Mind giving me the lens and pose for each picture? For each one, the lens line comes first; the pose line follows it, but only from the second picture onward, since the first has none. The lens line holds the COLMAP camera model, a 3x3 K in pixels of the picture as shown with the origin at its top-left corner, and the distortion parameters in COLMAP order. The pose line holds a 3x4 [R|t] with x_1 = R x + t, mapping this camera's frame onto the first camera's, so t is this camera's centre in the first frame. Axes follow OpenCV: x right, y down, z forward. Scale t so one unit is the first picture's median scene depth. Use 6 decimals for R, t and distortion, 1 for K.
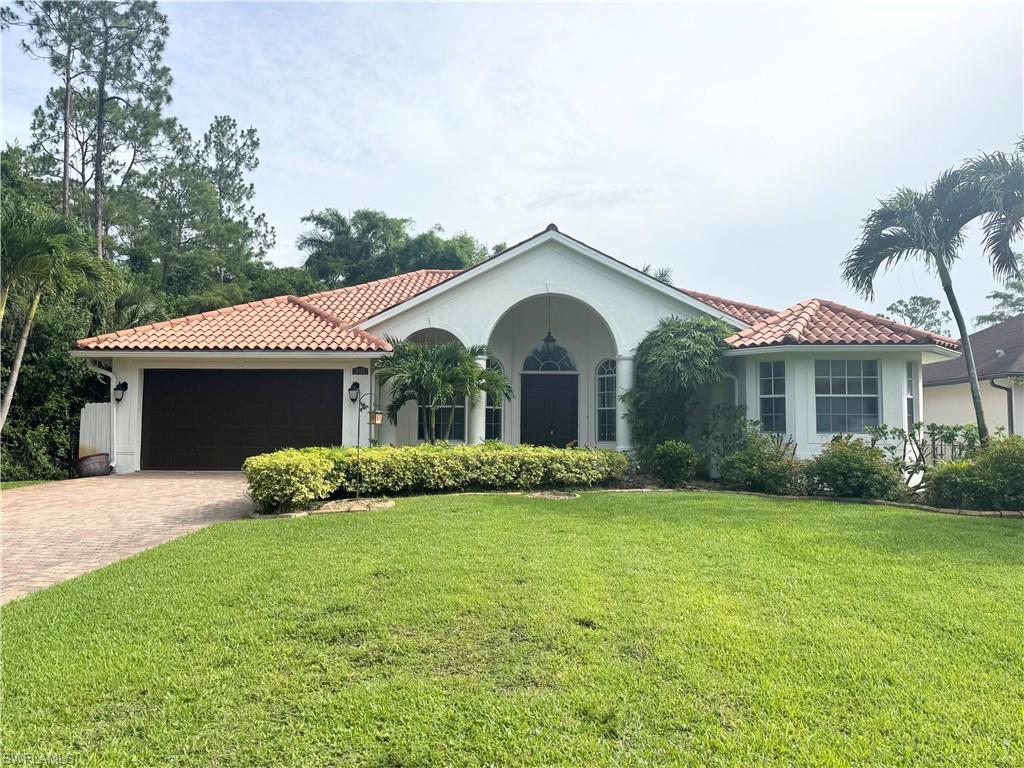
lens RADIAL K [[713.8, 0, 509.6], [0, 713.8, 388.5], [0, 0, 1]] dist [0.114782, -0.149435]
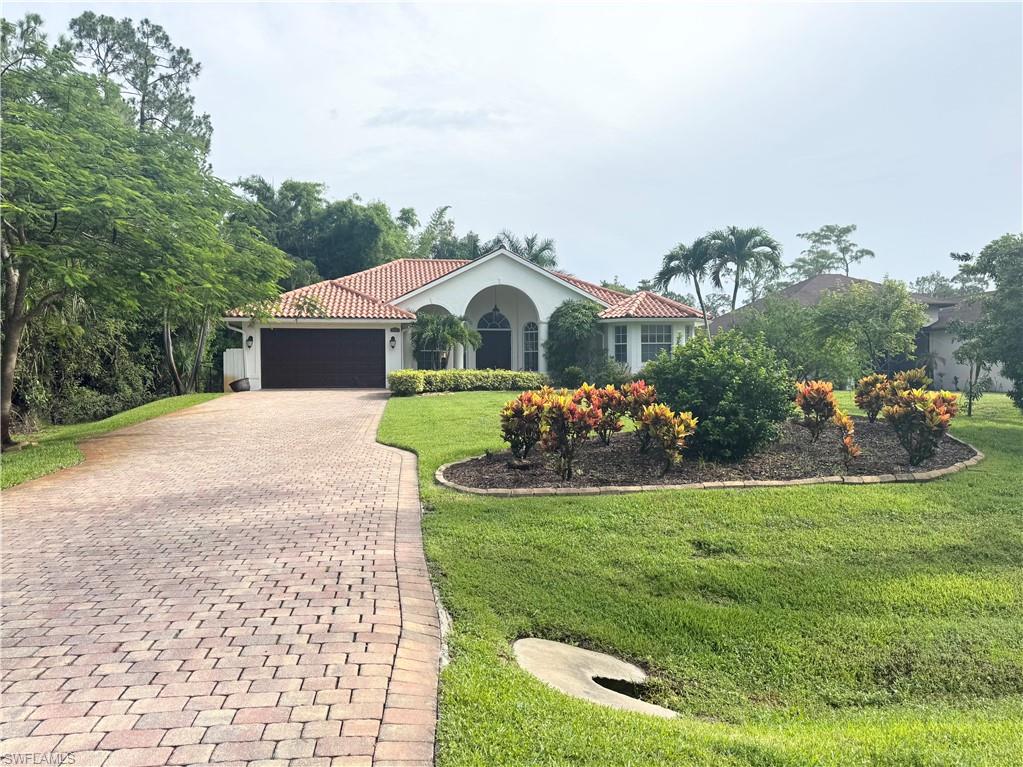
lens RADIAL K [[713.1, 0, 509.1], [0, 713.1, 388.0], [0, 0, 1]] dist [0.114782, -0.149435]
pose [[0.984904, -0.014569, 0.172487, -0.245888], [0.001926, 0.997313, 0.073239, -0.011113], [-0.173091, -0.071801, 0.982285, -0.783820]]
